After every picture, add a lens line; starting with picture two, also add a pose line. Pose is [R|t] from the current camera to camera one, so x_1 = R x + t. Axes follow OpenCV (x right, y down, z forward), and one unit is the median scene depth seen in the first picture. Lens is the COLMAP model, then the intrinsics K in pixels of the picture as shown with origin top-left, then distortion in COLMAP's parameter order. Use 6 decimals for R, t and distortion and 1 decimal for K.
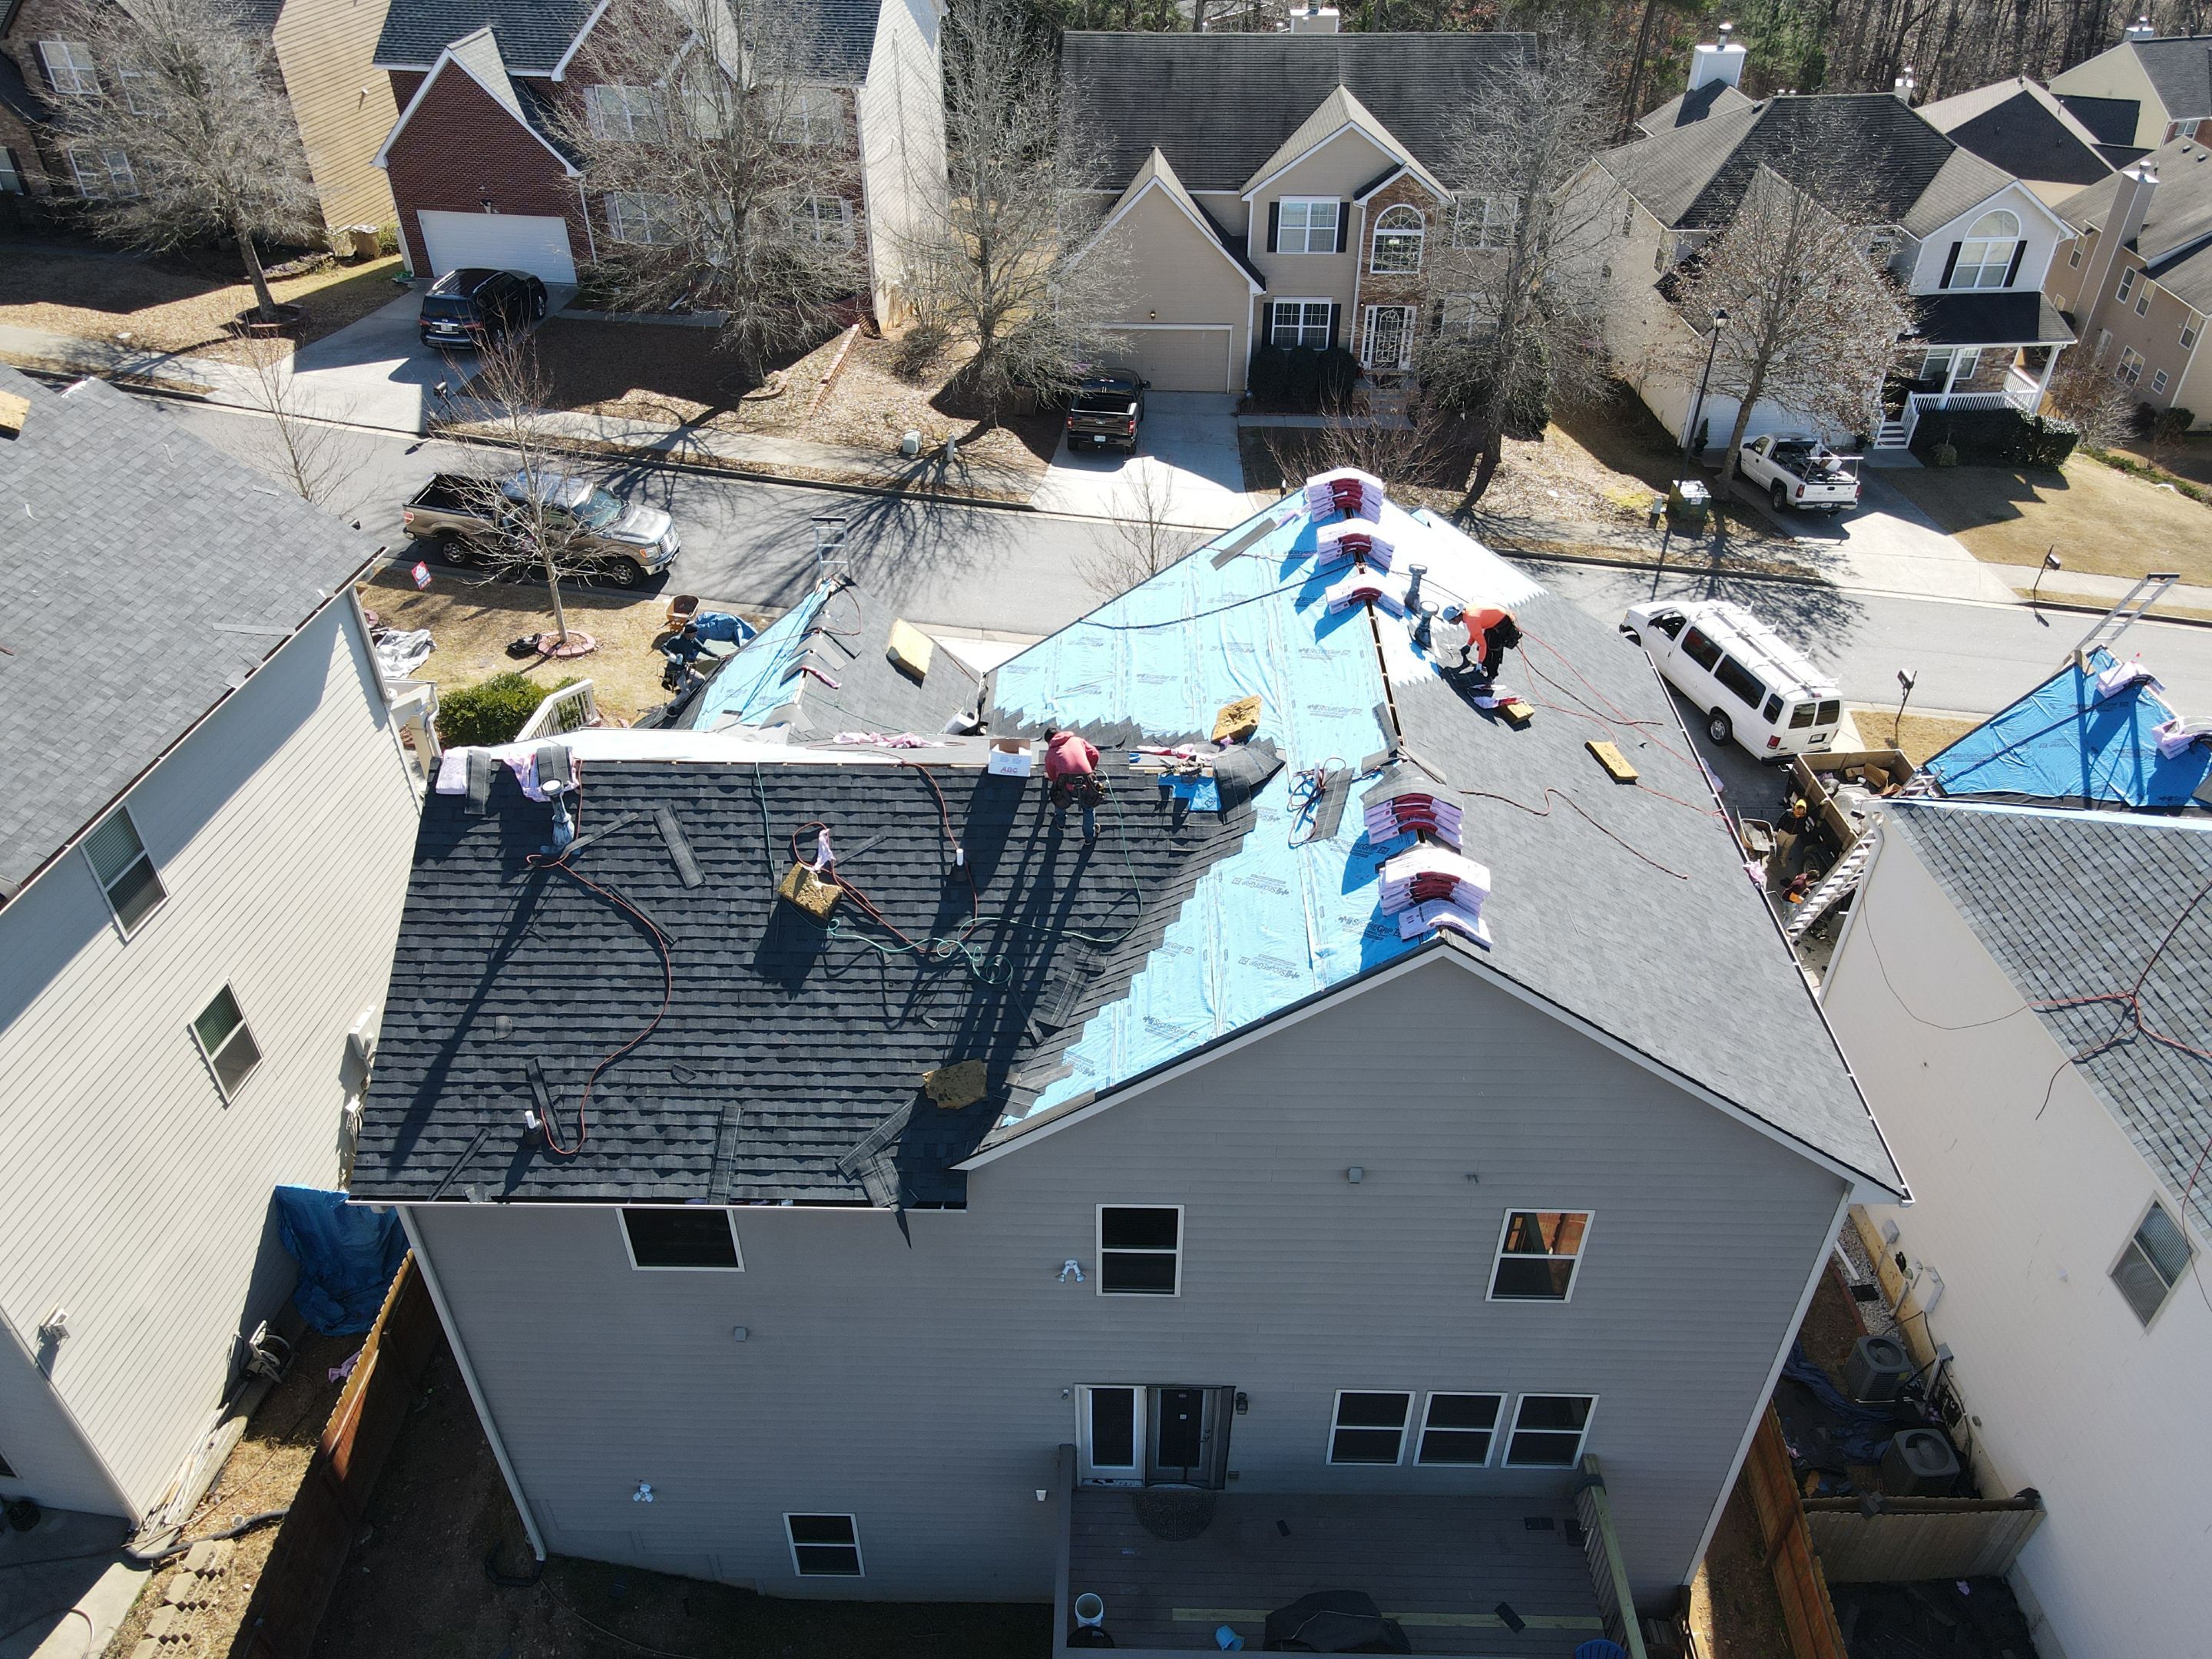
lens RADIAL K [[1625.3, 0, 1098.4], [0, 1625.3, 837.0], [0, 0, 1]] dist [0.019430, 0.001584]
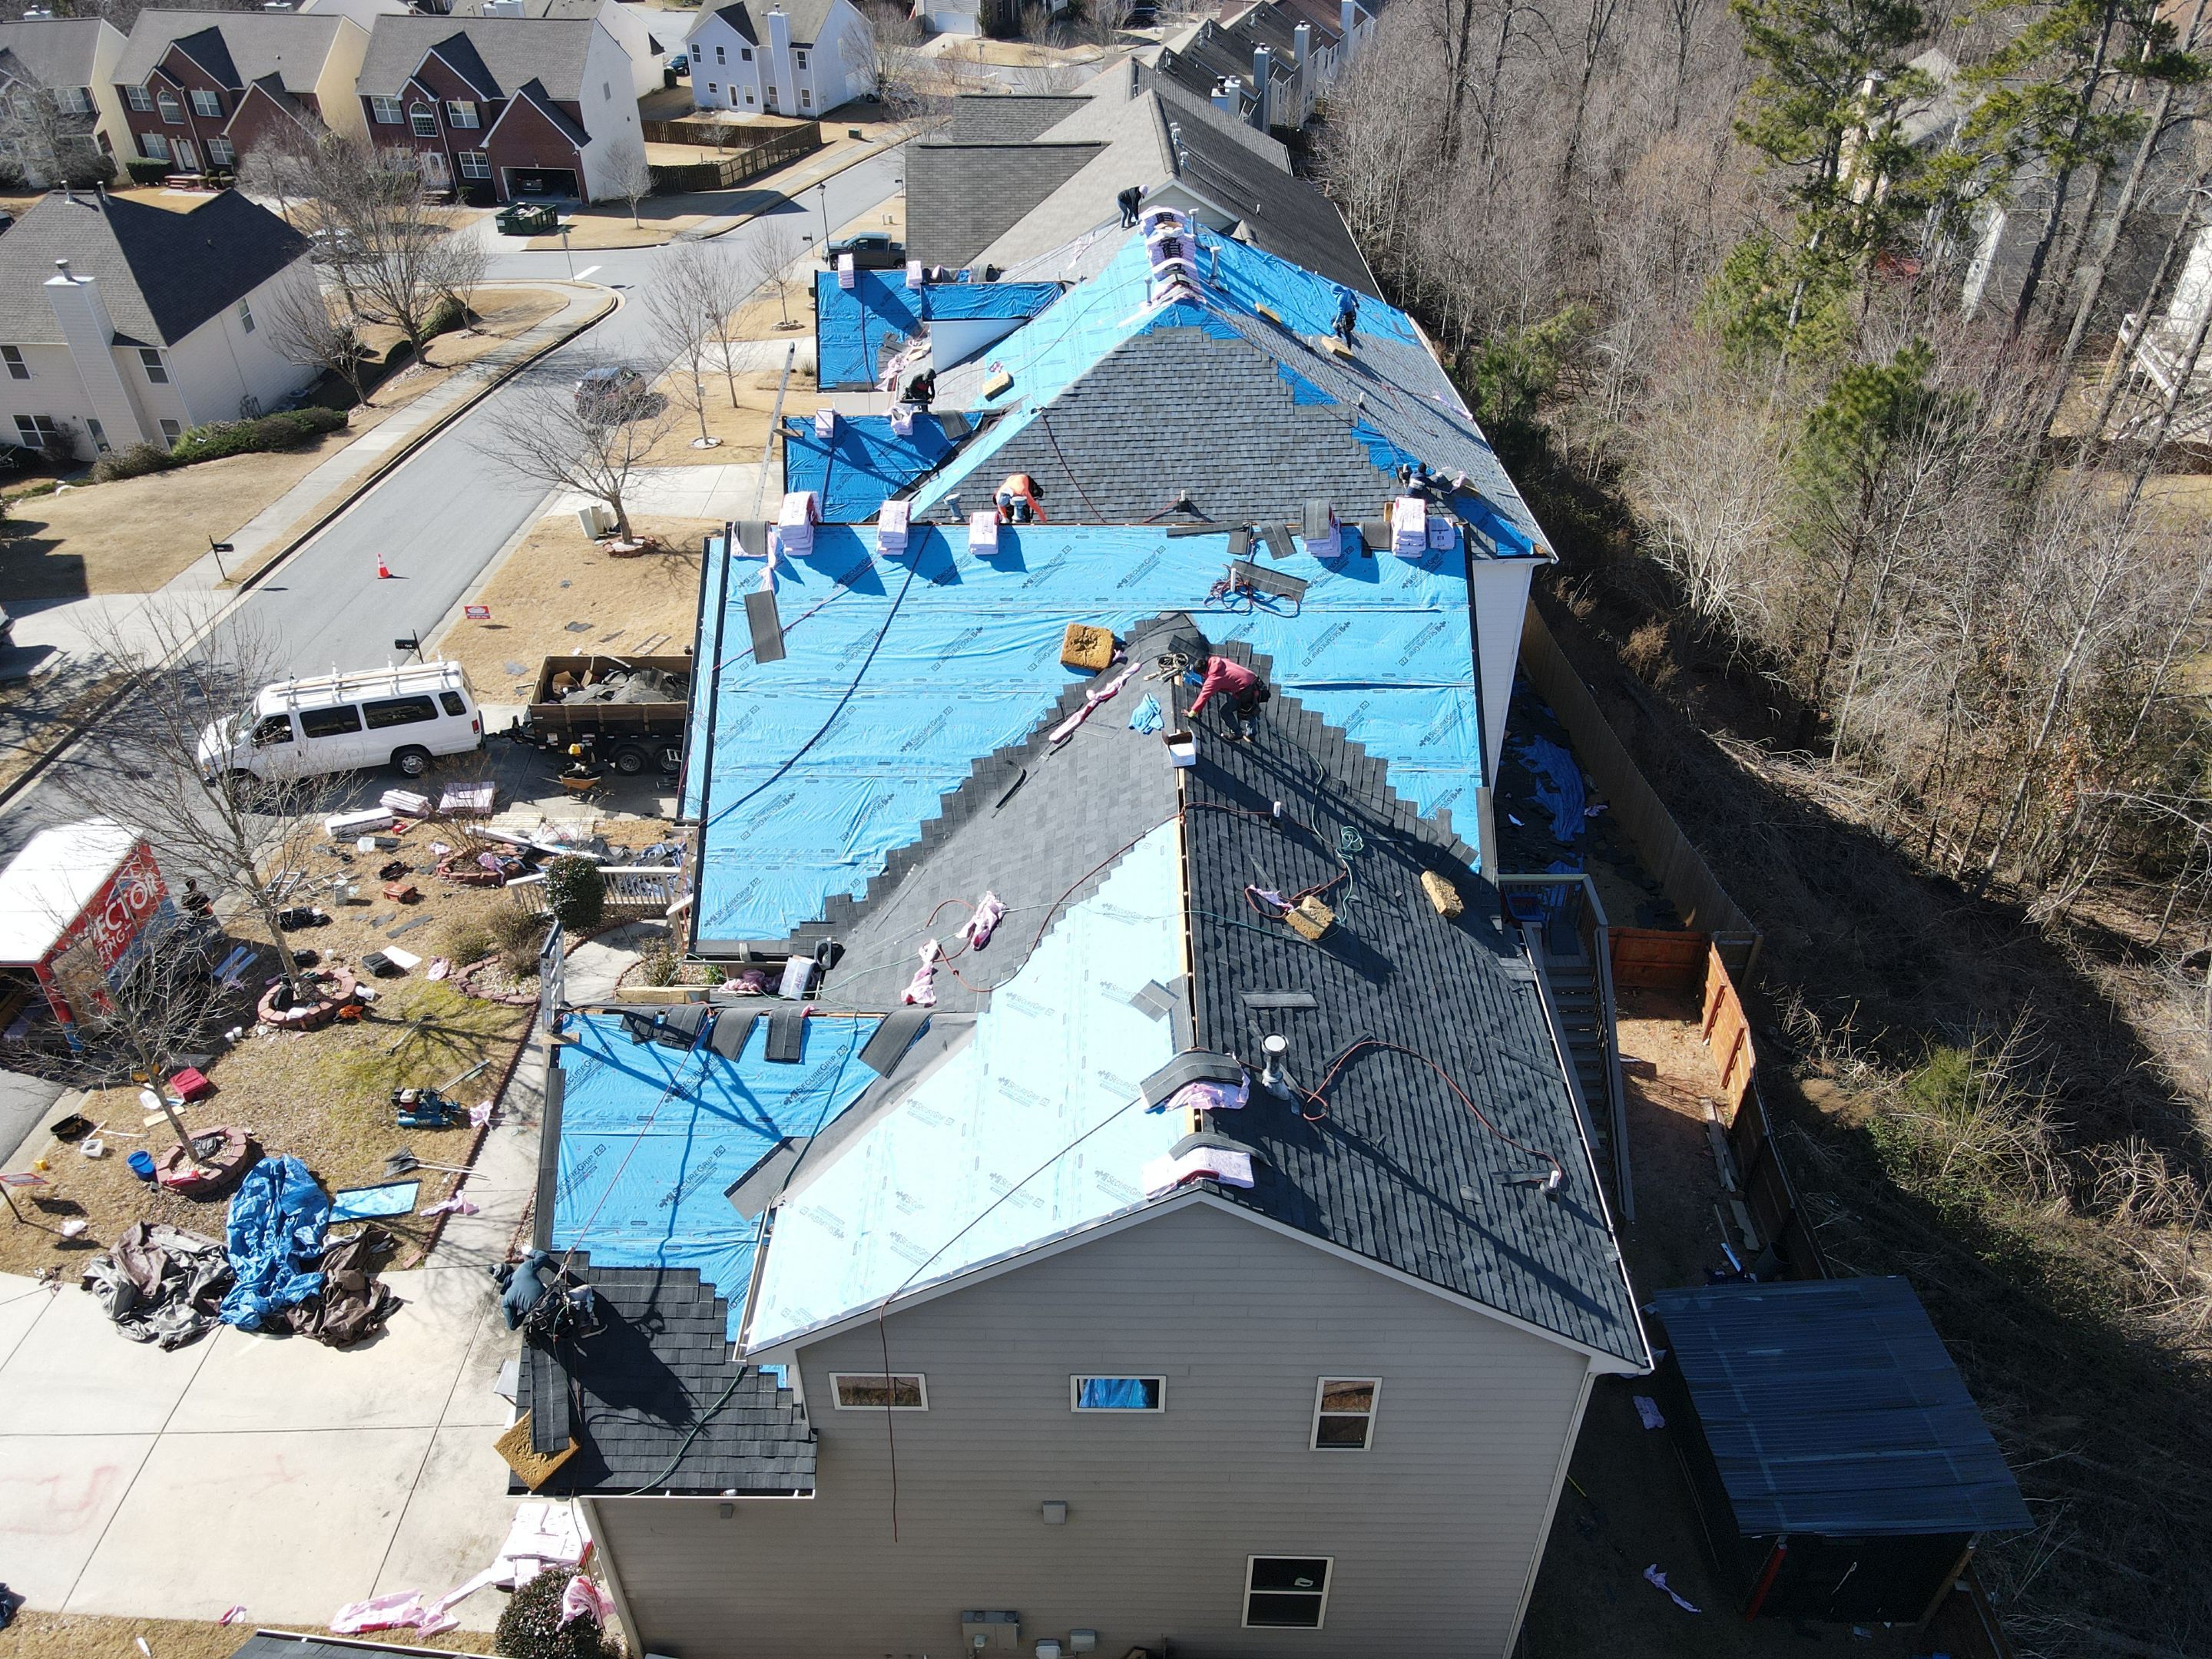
lens RADIAL K [[1625.3, 0, 1112.6], [0, 1625.3, 826.8], [0, 0, 1]] dist [0.019430, 0.001584]
pose [[-0.018480, -0.598903, 0.800609, -0.469301], [0.606914, 0.629624, 0.485005, -0.280329], [-0.794553, 0.494863, 0.351847, 0.355595]]
